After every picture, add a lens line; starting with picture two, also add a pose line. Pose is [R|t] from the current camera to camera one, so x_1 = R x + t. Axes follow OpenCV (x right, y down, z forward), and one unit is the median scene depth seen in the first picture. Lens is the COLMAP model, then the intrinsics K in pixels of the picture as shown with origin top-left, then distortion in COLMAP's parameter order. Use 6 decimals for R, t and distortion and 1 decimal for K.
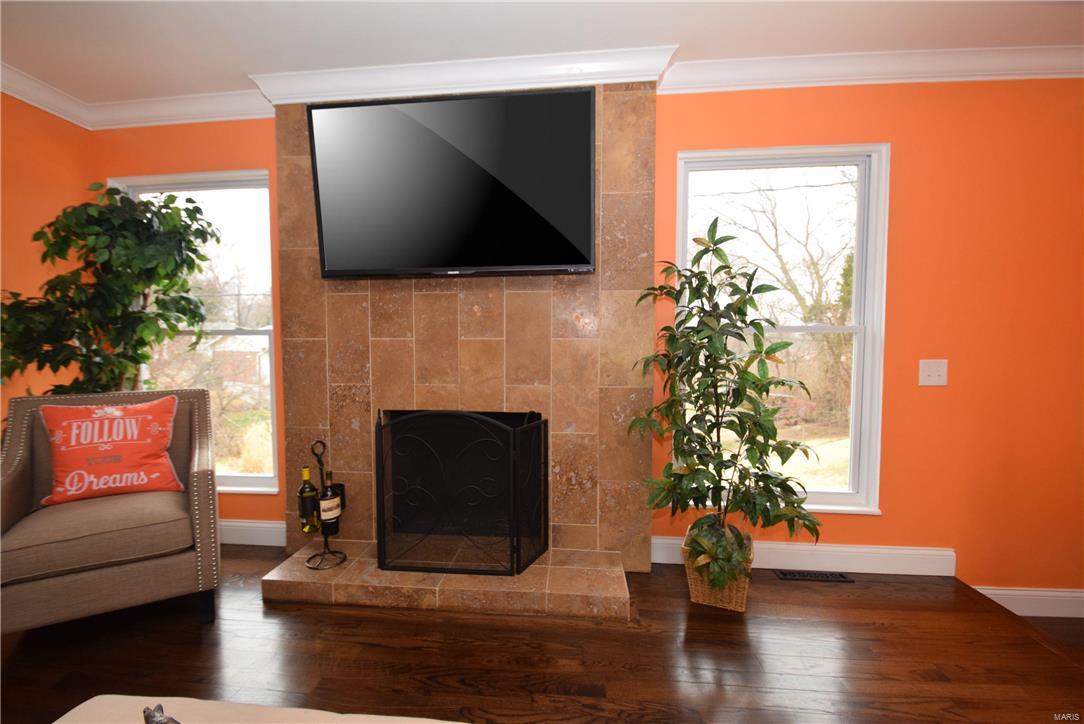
lens RADIAL K [[474.2, 0, 542.2], [0, 474.2, 376.3], [0, 0, 1]] dist [0.003133, -0.014431]
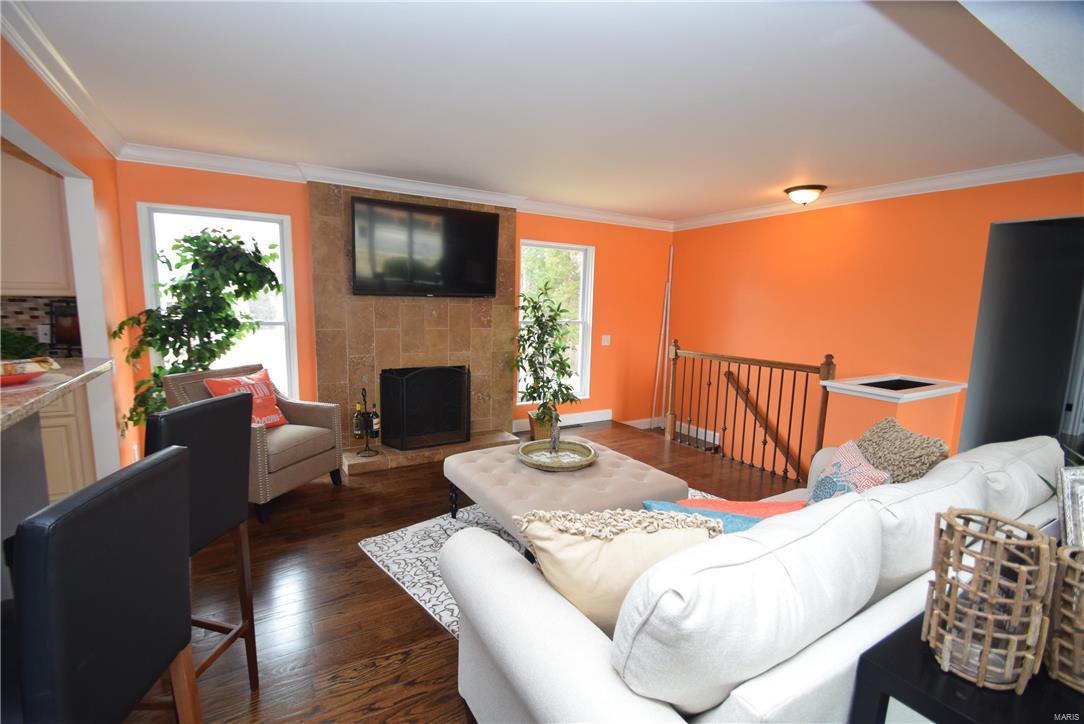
lens RADIAL K [[474.2, 0, 542.2], [0, 474.2, 376.3], [0, 0, 1]] dist [0.003133, -0.014431]
pose [[0.790272, -0.073362, 0.608348, -0.983917], [0.013559, 0.994658, 0.102334, -0.079378], [-0.612606, -0.072623, 0.787045, -0.786641]]
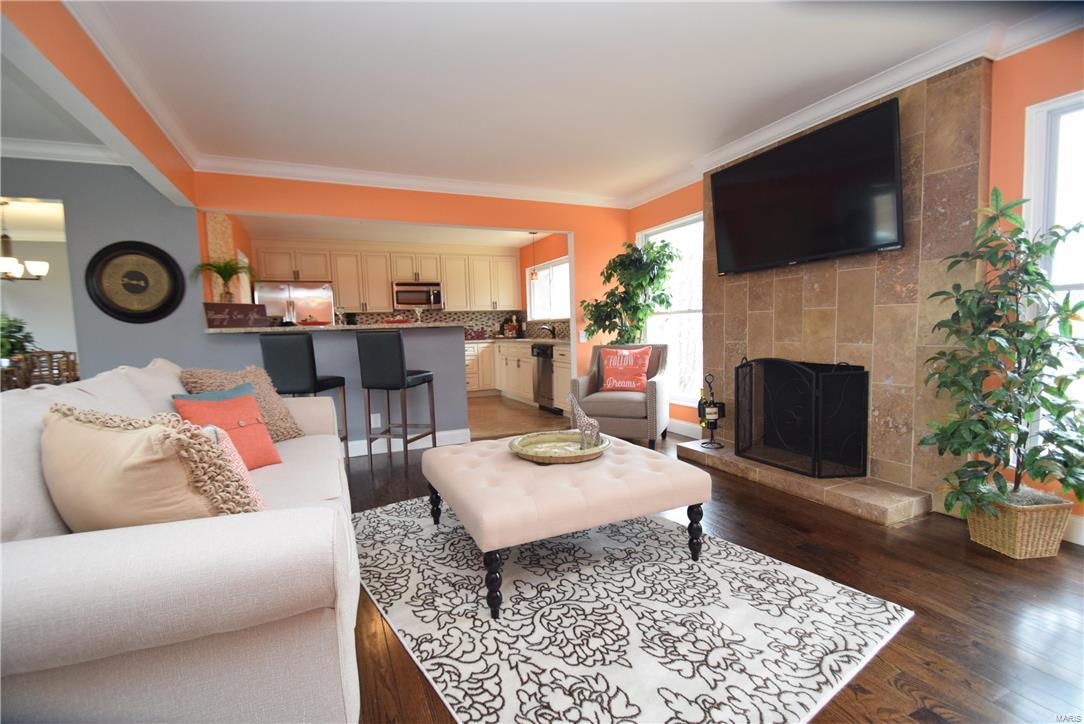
lens RADIAL K [[474.2, 0, 542.2], [0, 474.2, 376.3], [0, 0, 1]] dist [0.003133, -0.014431]
pose [[0.514047, 0.070759, -0.854838, 0.638950], [-0.018405, 0.997272, 0.071482, 0.031240], [0.857564, -0.021012, 0.513947, -0.369931]]
